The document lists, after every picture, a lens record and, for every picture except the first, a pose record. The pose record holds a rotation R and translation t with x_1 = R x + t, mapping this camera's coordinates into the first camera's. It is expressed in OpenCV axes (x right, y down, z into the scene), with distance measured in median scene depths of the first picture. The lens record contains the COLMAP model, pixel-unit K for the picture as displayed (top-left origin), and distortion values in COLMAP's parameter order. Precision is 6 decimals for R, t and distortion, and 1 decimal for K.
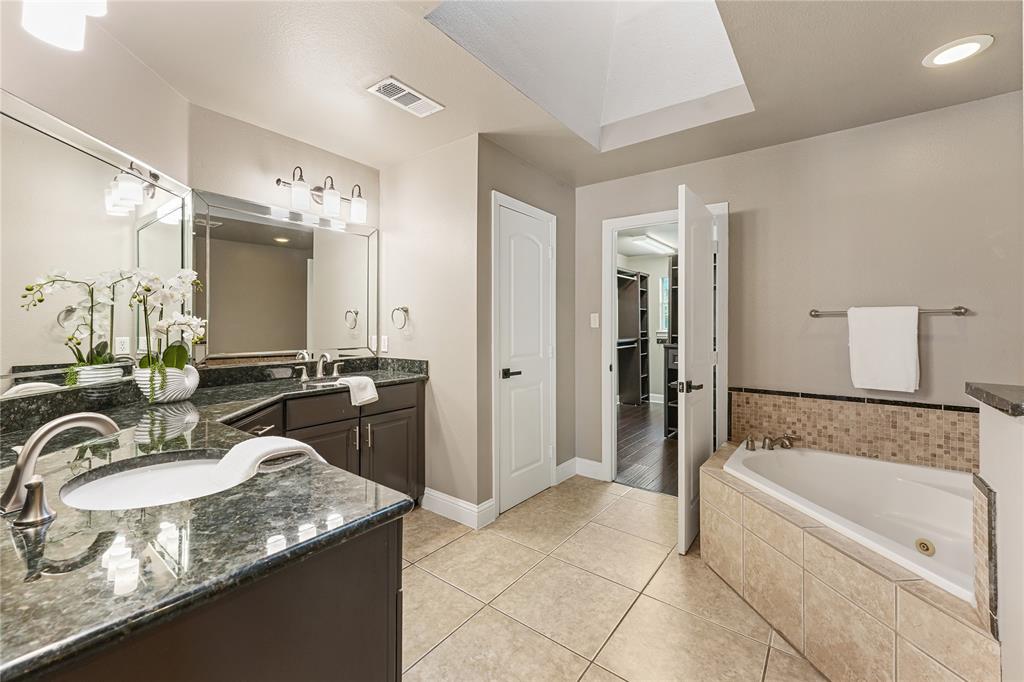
lens RADIAL K [[414.2, 0, 506.9], [0, 414.2, 332.2], [0, 0, 1]] dist [-0.000471, -0.000227]
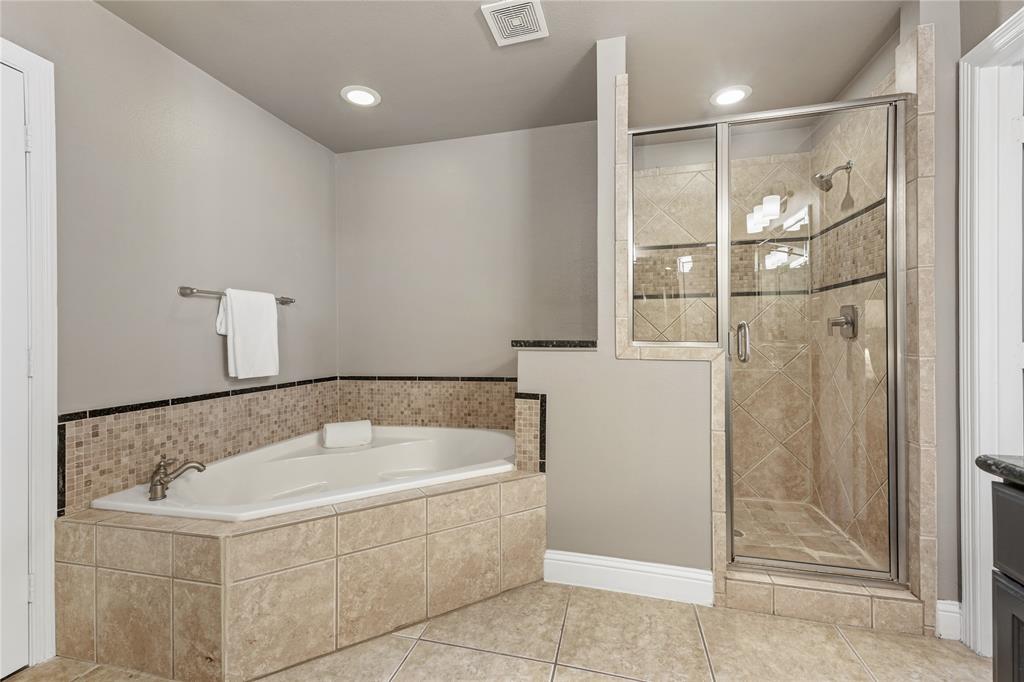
lens RADIAL K [[443.1, 0, 508.1], [0, 443.1, 334.3], [0, 0, 1]] dist [0.000581, 0.000026]
pose [[-0.396786, 0.002478, 0.917908, -0.232900], [0.019297, 0.999798, 0.005642, 0.038985], [-0.917708, 0.019951, -0.396753, 0.746704]]
